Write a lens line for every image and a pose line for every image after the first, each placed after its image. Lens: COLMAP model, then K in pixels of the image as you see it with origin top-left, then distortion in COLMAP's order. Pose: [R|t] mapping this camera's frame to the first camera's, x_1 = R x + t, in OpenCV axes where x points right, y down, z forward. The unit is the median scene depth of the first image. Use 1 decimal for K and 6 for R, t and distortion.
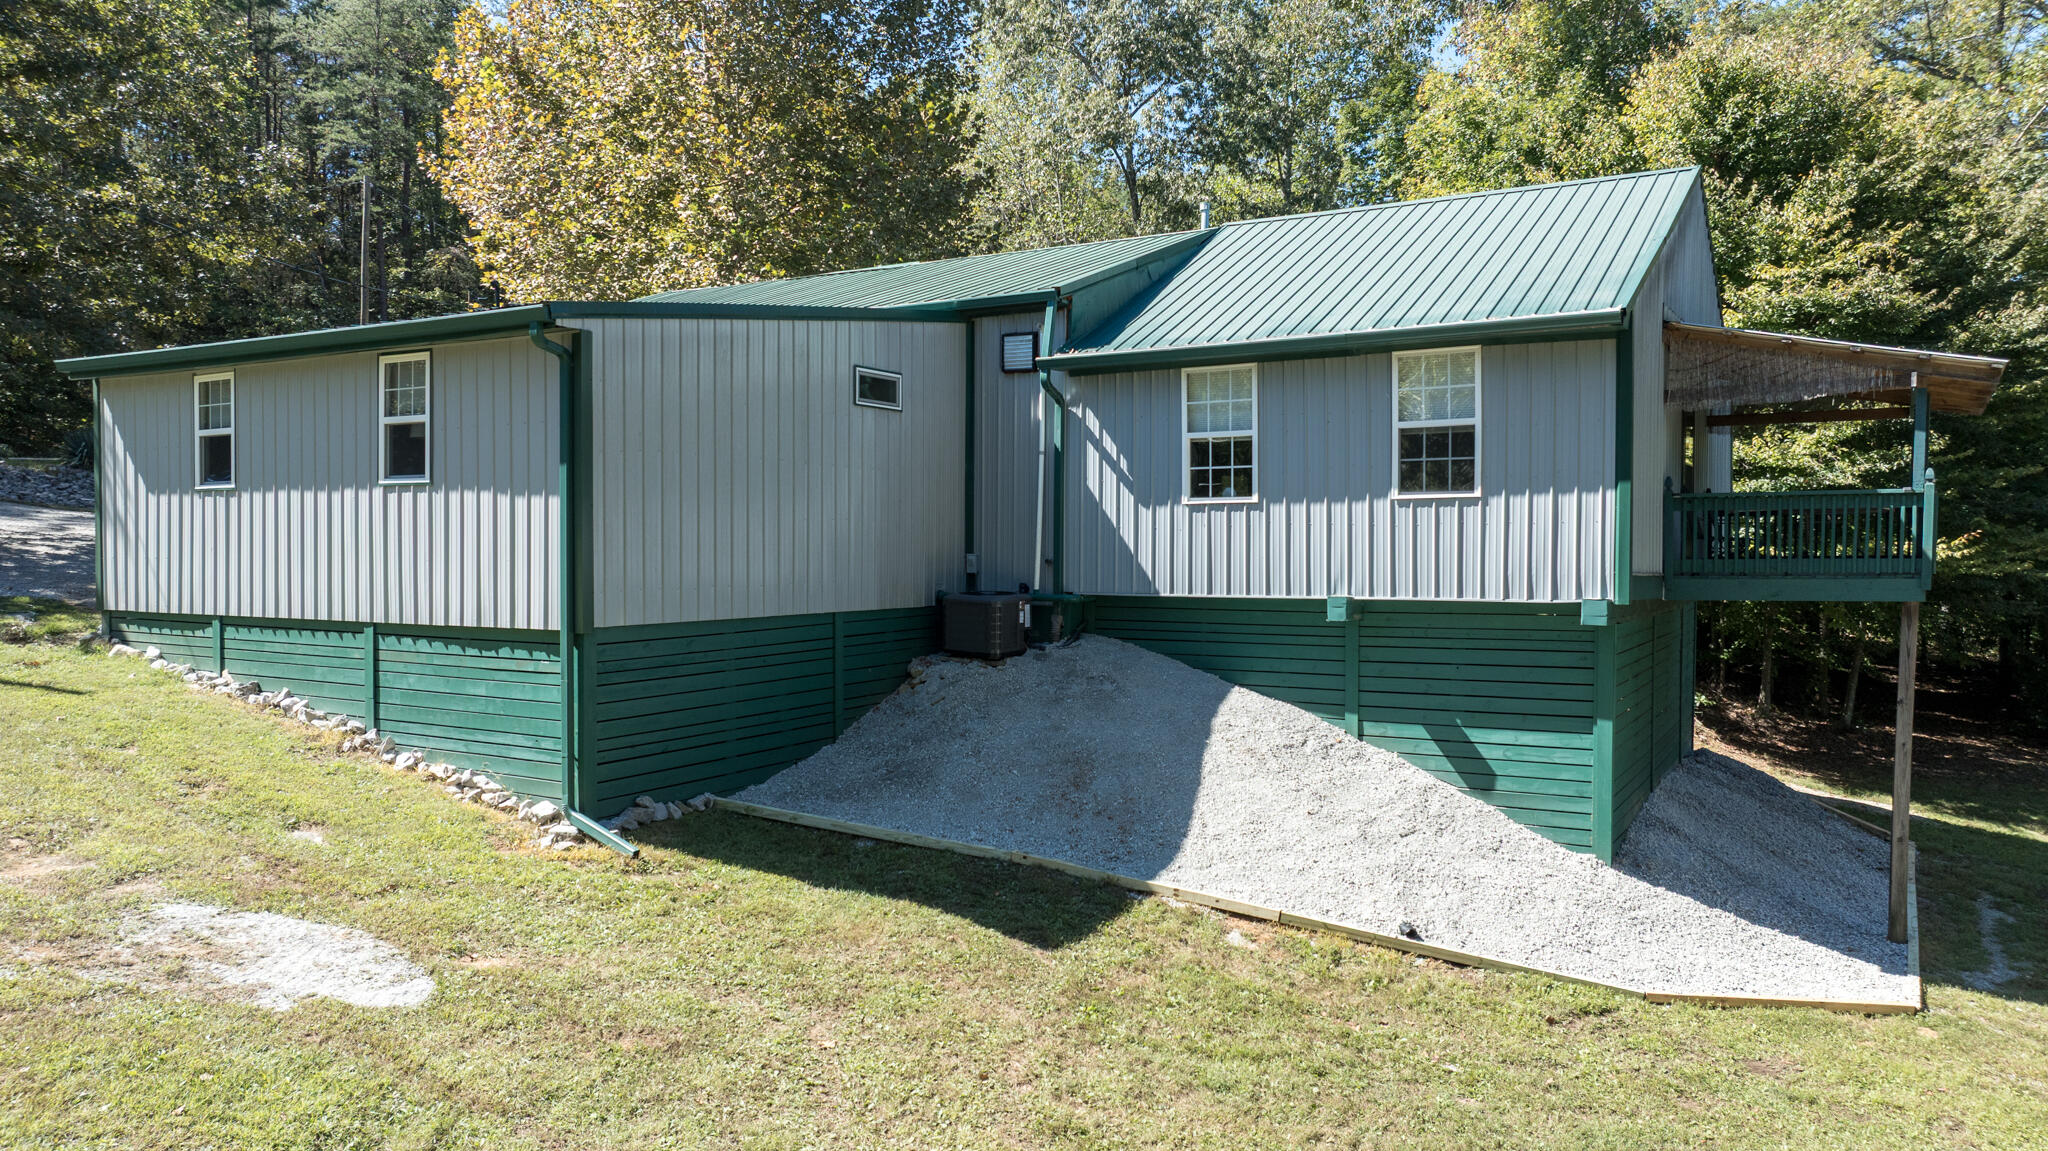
lens RADIAL K [[1447.2, 0, 1028.9], [0, 1447.2, 566.3], [0, 0, 1]] dist [-0.042162, 0.046046]
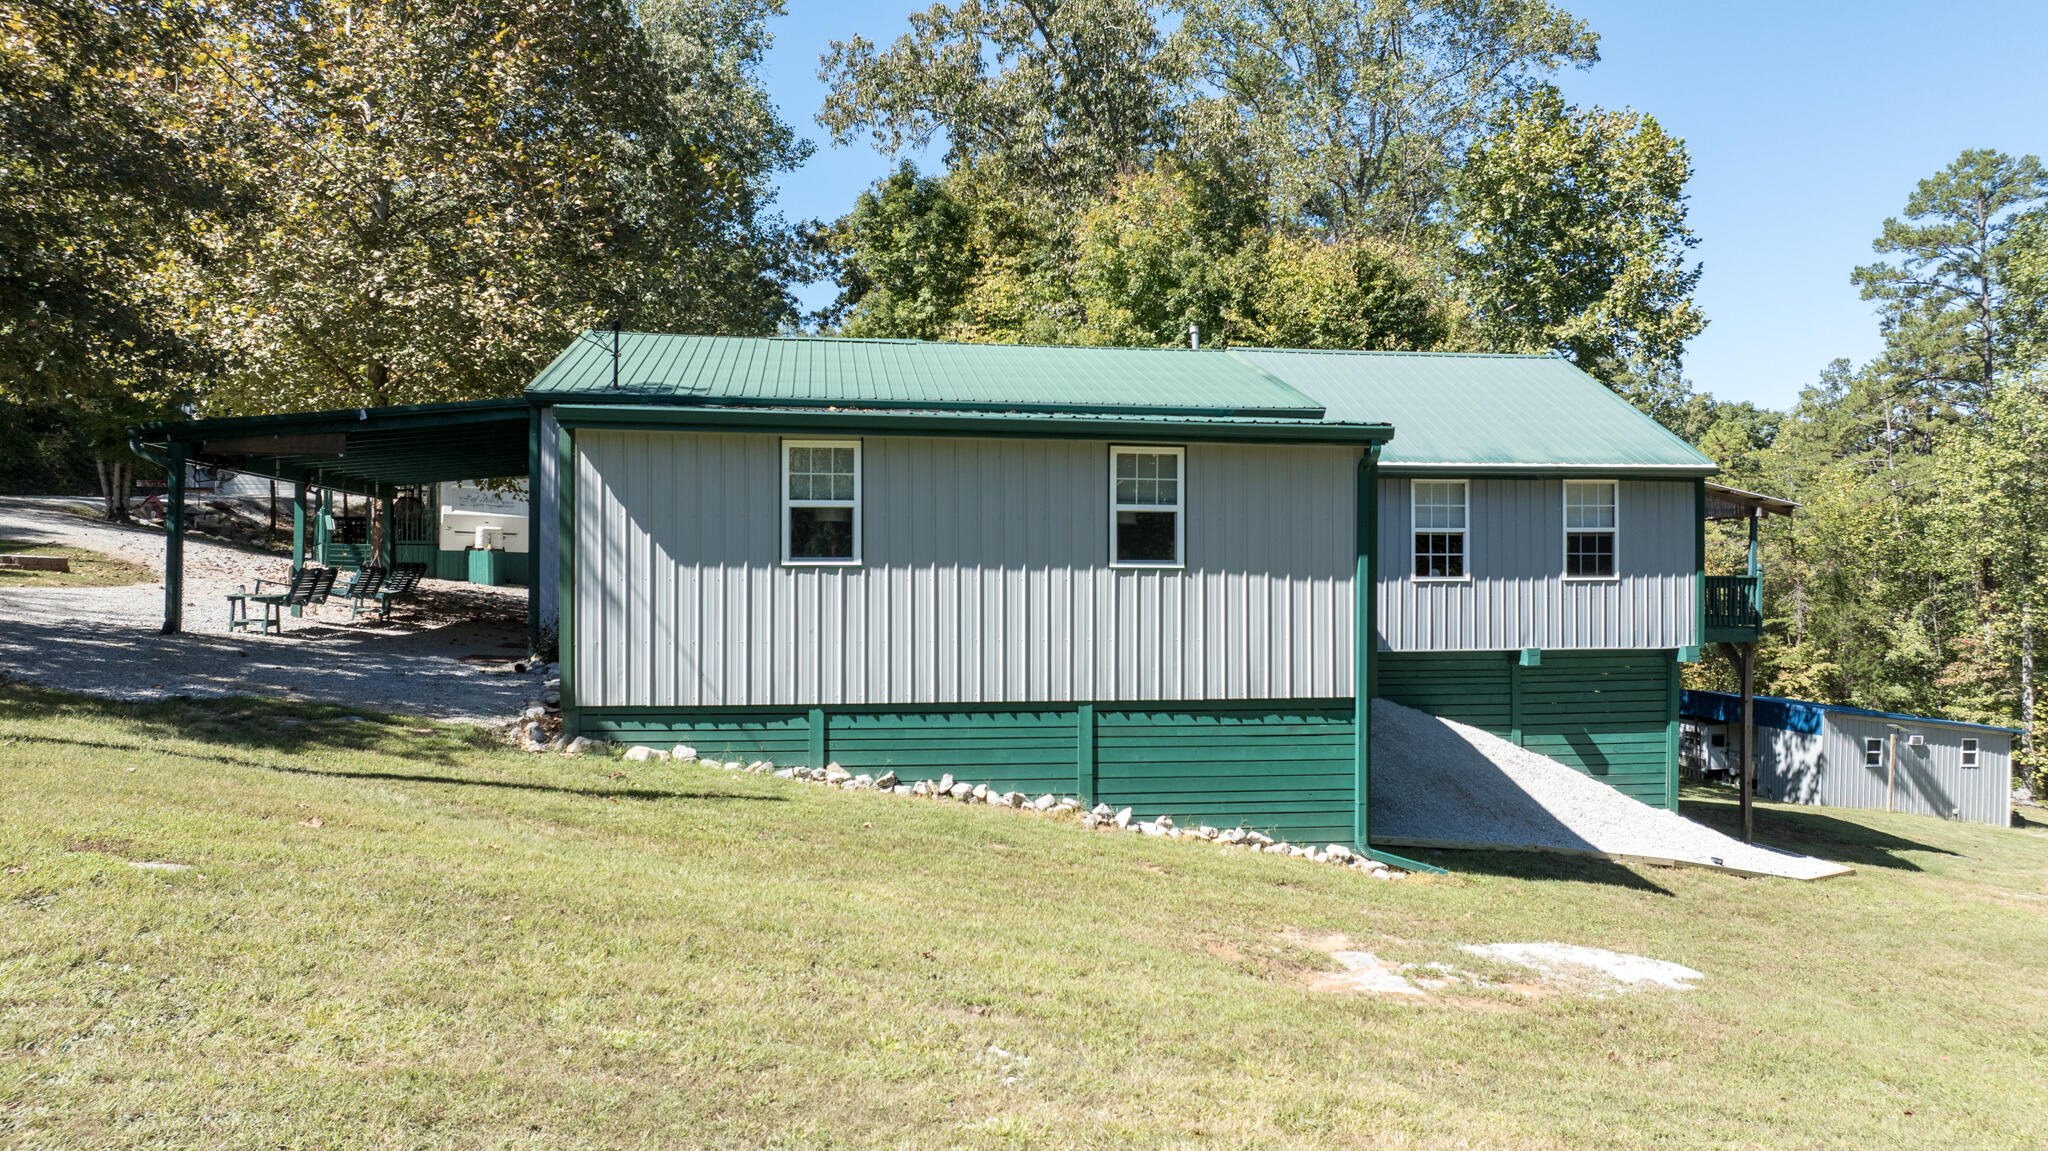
lens RADIAL K [[1447.2, 0, 1028.9], [0, 1447.2, 566.3], [0, 0, 1]] dist [-0.042162, 0.046046]
pose [[0.777196, 0.007209, 0.629217, -1.100666], [0.008750, 0.999714, -0.022262, -0.033397], [-0.629198, 0.022807, 0.776911, 0.211233]]
